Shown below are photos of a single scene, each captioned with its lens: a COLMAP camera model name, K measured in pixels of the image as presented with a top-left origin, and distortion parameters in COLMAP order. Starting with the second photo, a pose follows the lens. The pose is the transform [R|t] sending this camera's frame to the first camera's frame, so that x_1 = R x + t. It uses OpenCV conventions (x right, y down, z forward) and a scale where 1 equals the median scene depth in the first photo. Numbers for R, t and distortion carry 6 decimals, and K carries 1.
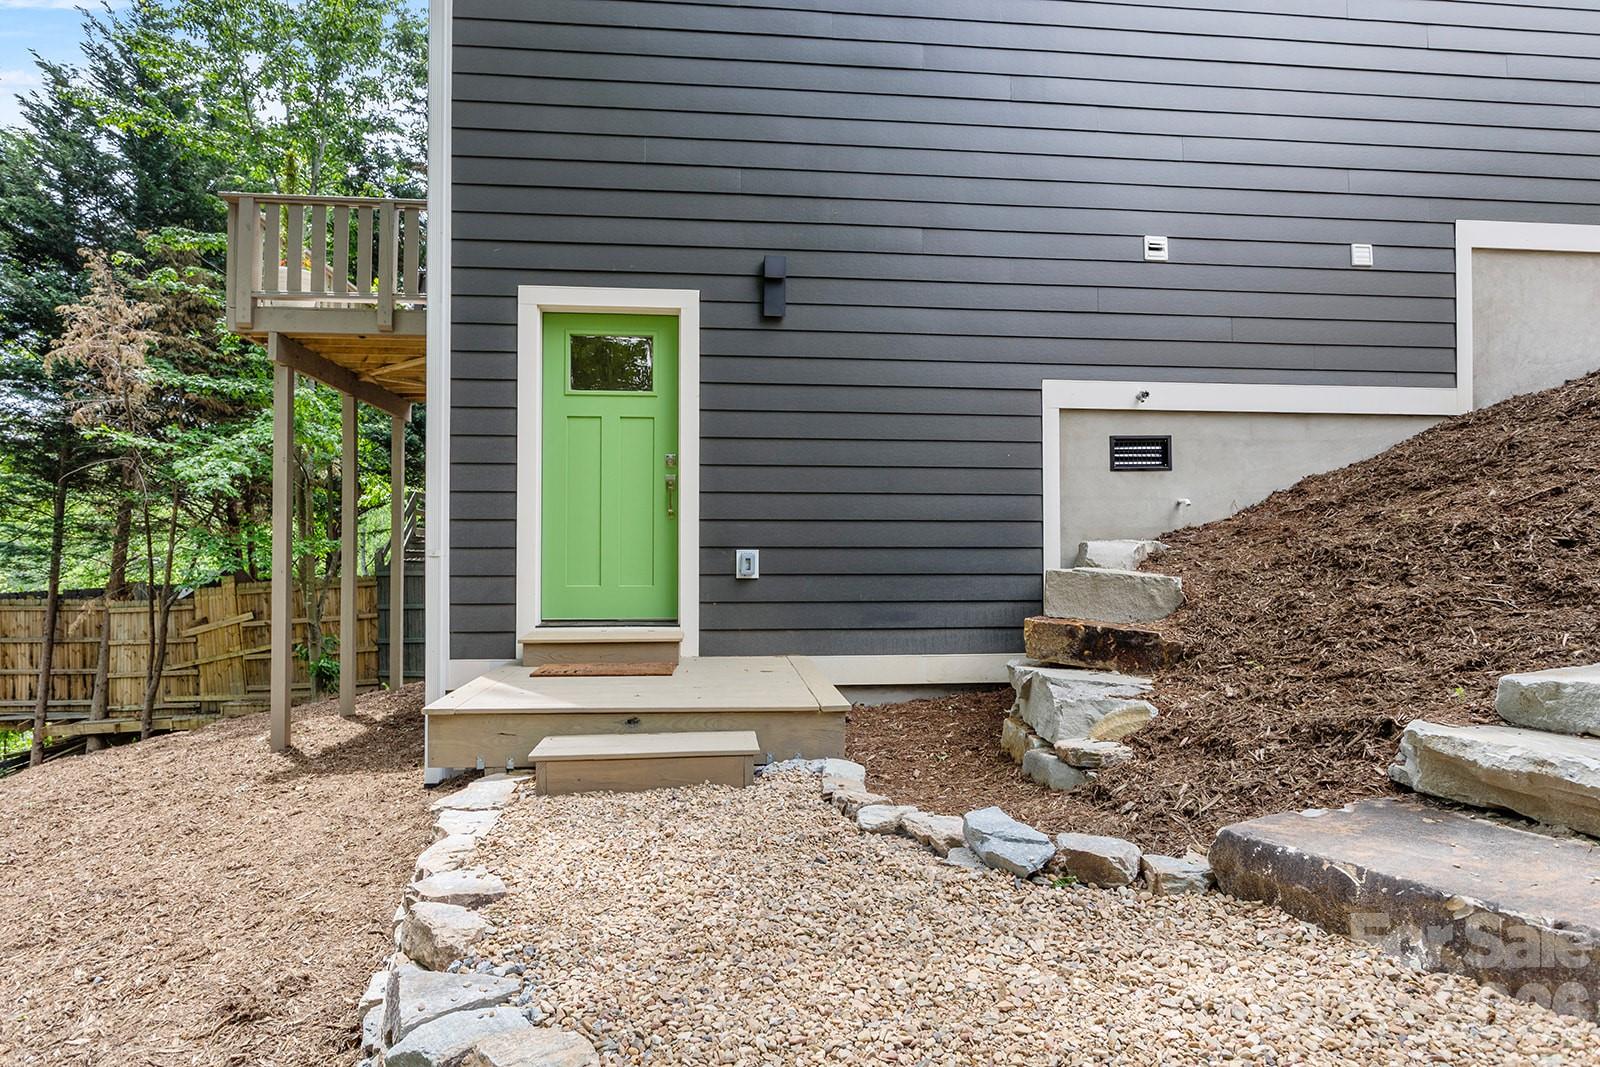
lens RADIAL K [[898.8, 0, 800.0], [0, 898.8, 533.5], [0, 0, 1]] dist [-0.004821, 0.000345]
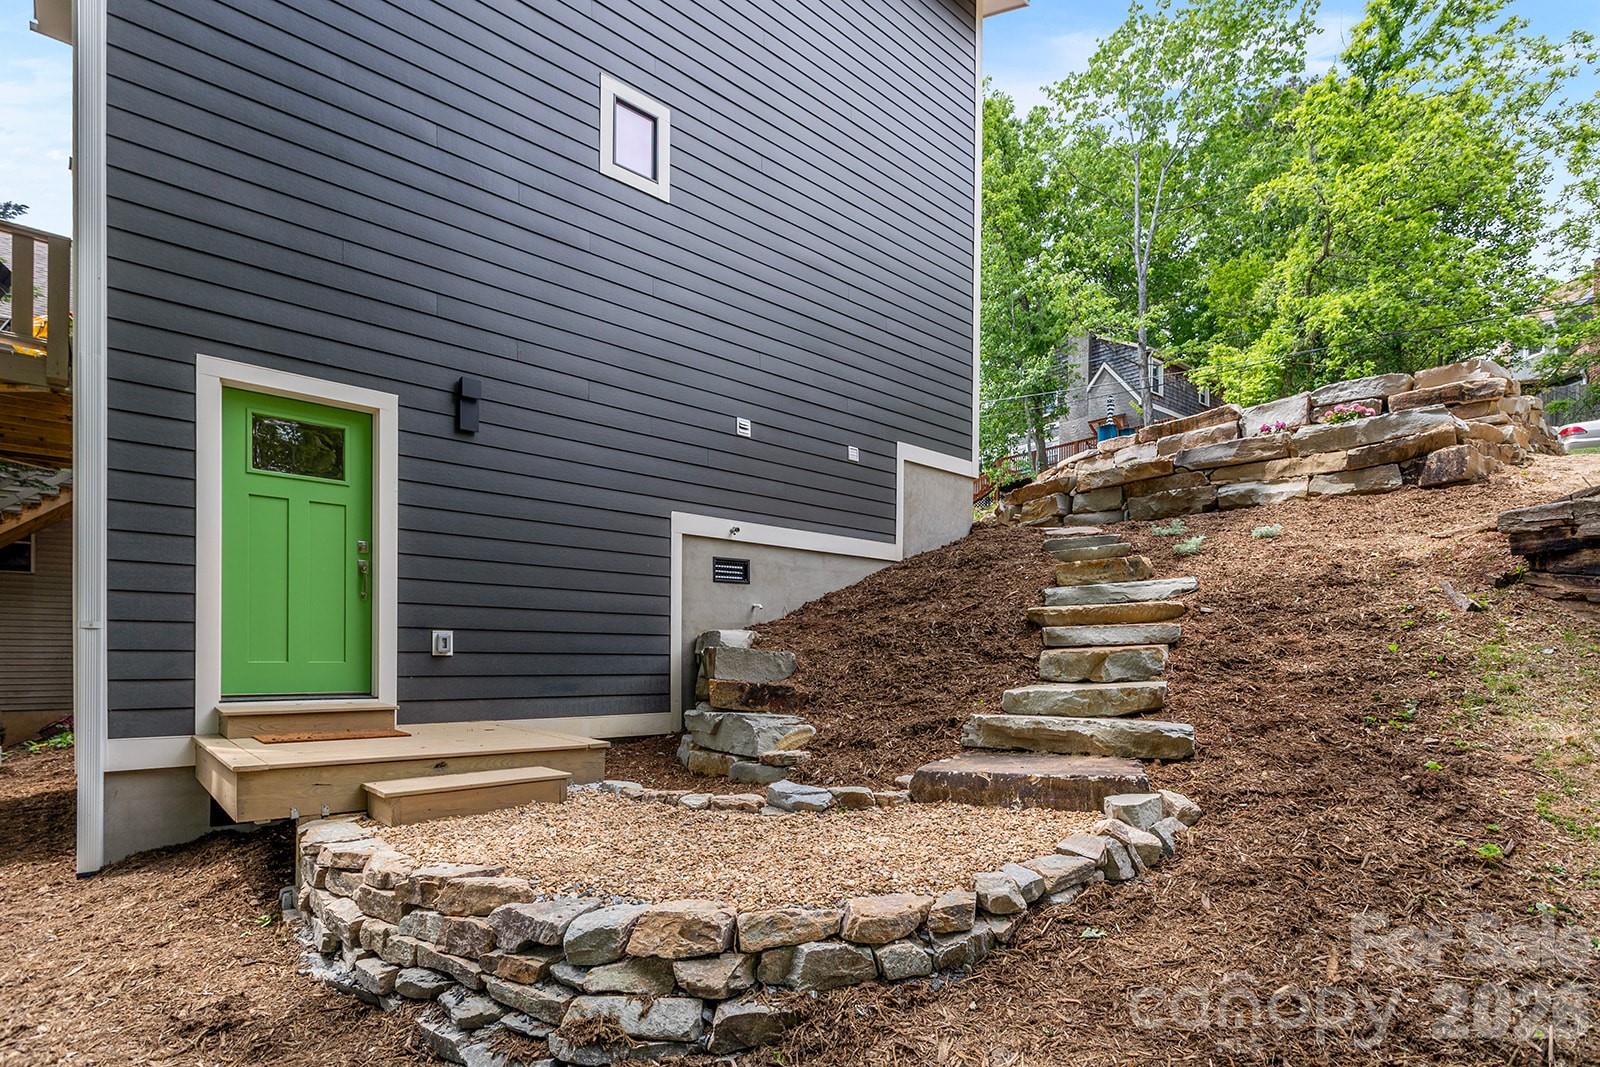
lens RADIAL K [[788.4, 0, 795.5], [0, 788.4, 651.9], [0, 0, 1]] dist [0.000763, 0.000280]
pose [[0.815687, 0.010728, 0.578394, -0.272568], [-0.021255, 0.999709, 0.011433, 0.024142], [-0.578103, -0.021619, 0.815677, -0.083040]]
